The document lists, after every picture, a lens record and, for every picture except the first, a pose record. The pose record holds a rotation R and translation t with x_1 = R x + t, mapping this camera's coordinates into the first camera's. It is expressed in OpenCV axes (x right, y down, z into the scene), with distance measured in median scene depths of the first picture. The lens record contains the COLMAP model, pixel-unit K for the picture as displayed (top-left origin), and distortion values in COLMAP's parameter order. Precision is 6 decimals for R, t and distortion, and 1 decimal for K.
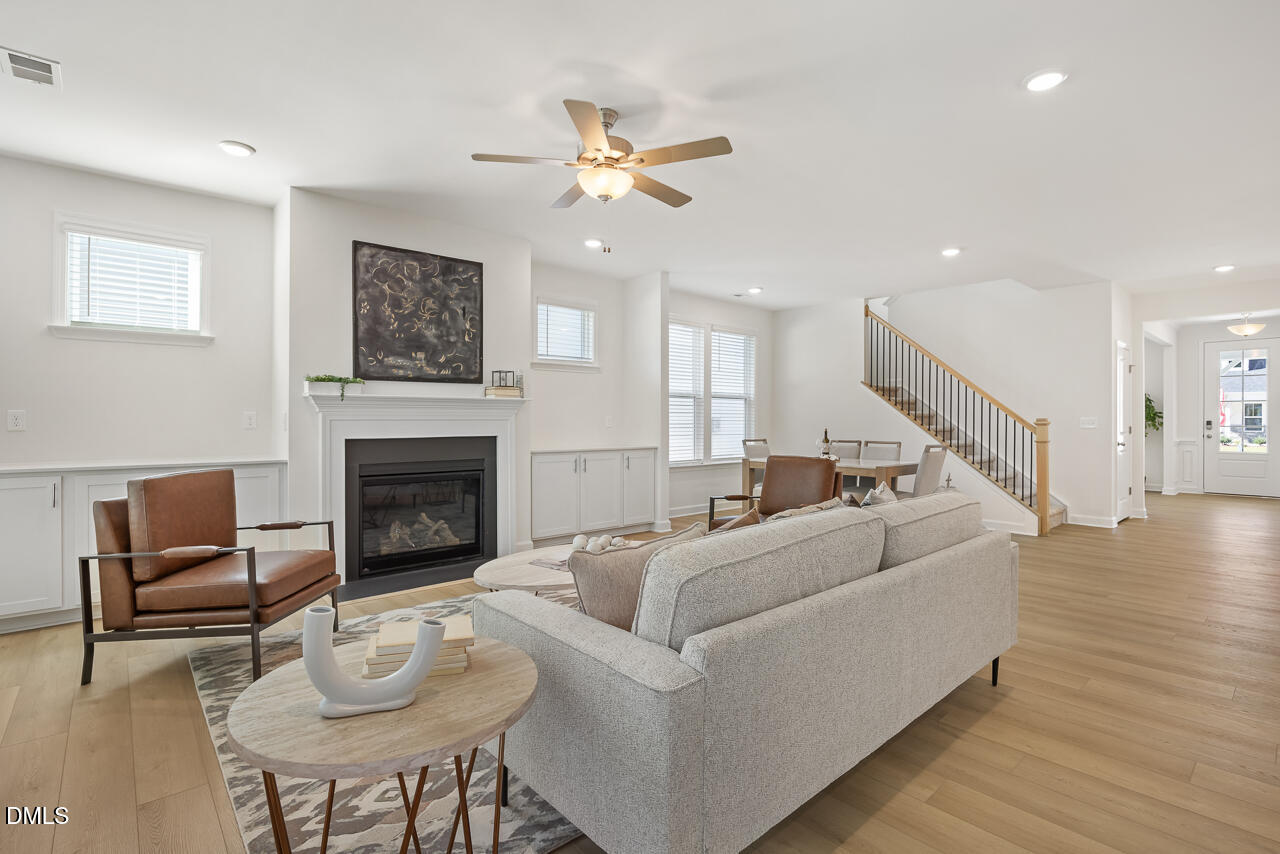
lens RADIAL K [[586.8, 0, 661.3], [0, 586.8, 420.1], [0, 0, 1]] dist [-0.016349, 0.002039]
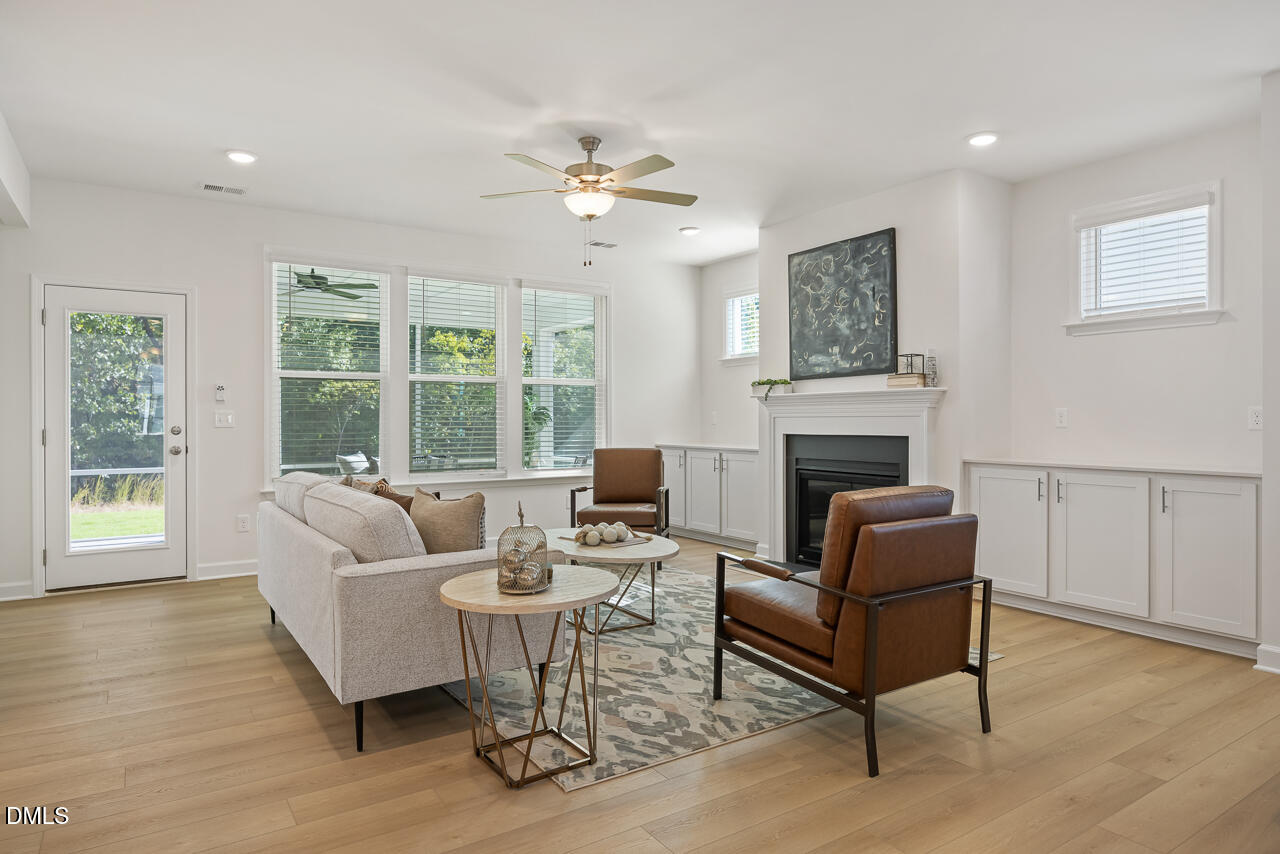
lens RADIAL K [[759.7, 0, 649.5], [0, 759.7, 420.1], [0, 0, 1]] dist [0.000785, -0.002939]
pose [[-0.124727, 0.002027, -0.992189, 0.840291], [0.005202, 0.999986, 0.001389, 0.001658], [0.992177, -0.004988, -0.124736, 0.823956]]
